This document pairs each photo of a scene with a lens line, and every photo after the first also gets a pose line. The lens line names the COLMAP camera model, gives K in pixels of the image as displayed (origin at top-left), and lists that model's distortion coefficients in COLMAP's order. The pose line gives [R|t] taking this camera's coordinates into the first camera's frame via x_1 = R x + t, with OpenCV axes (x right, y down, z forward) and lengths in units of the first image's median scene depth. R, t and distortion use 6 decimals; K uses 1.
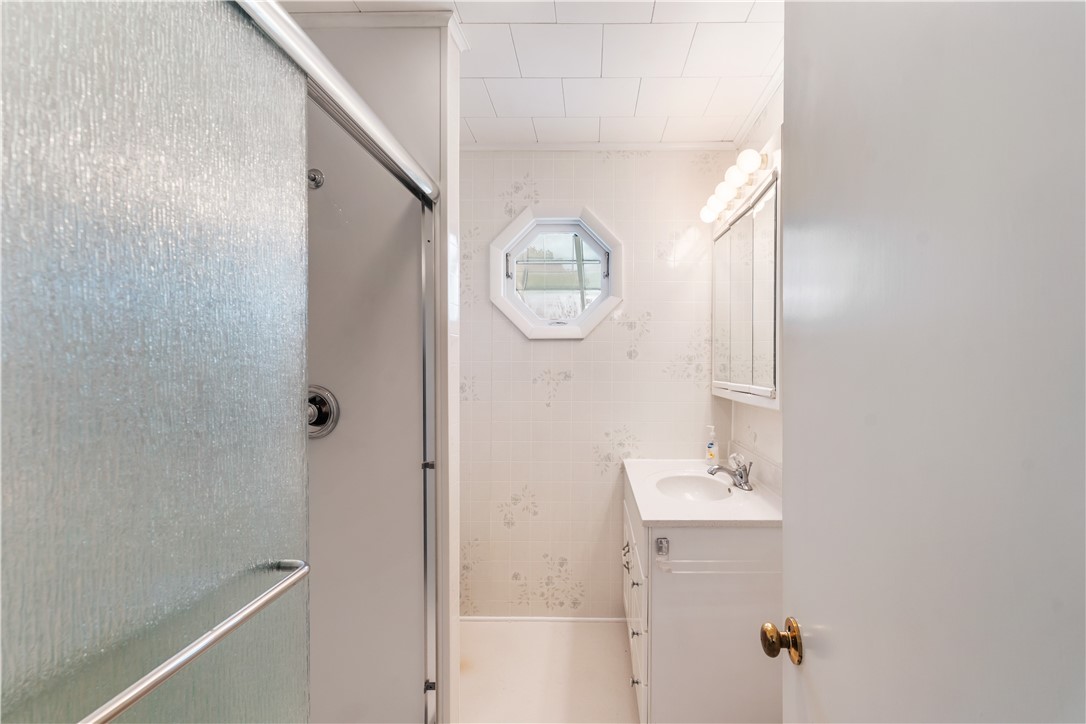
lens RADIAL K [[486.2, 0, 543.0], [0, 486.2, 362.0], [0, 0, 1]] dist [-0.000780, 0.000124]
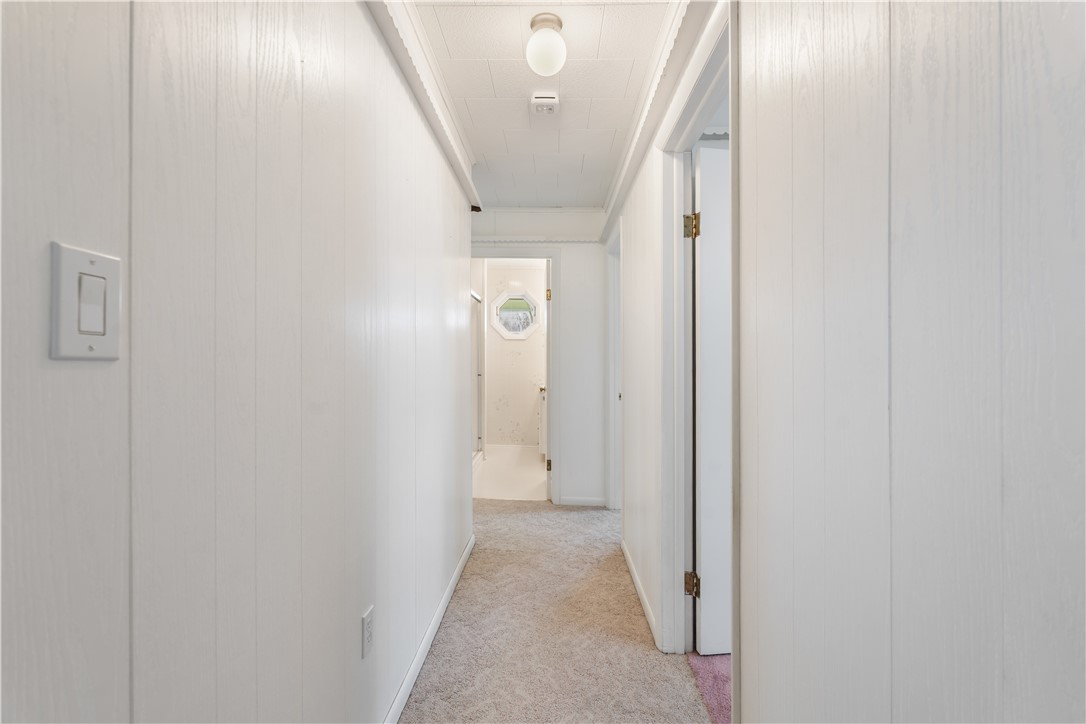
lens RADIAL K [[486.2, 0, 543.0], [0, 486.2, 362.0], [0, 0, 1]] dist [-0.000780, 0.000124]
pose [[0.996898, 0.000927, 0.078700, -0.031964], [-0.001012, 0.999999, 0.001031, 0.071205], [-0.078699, -0.001107, 0.996898, -1.652852]]
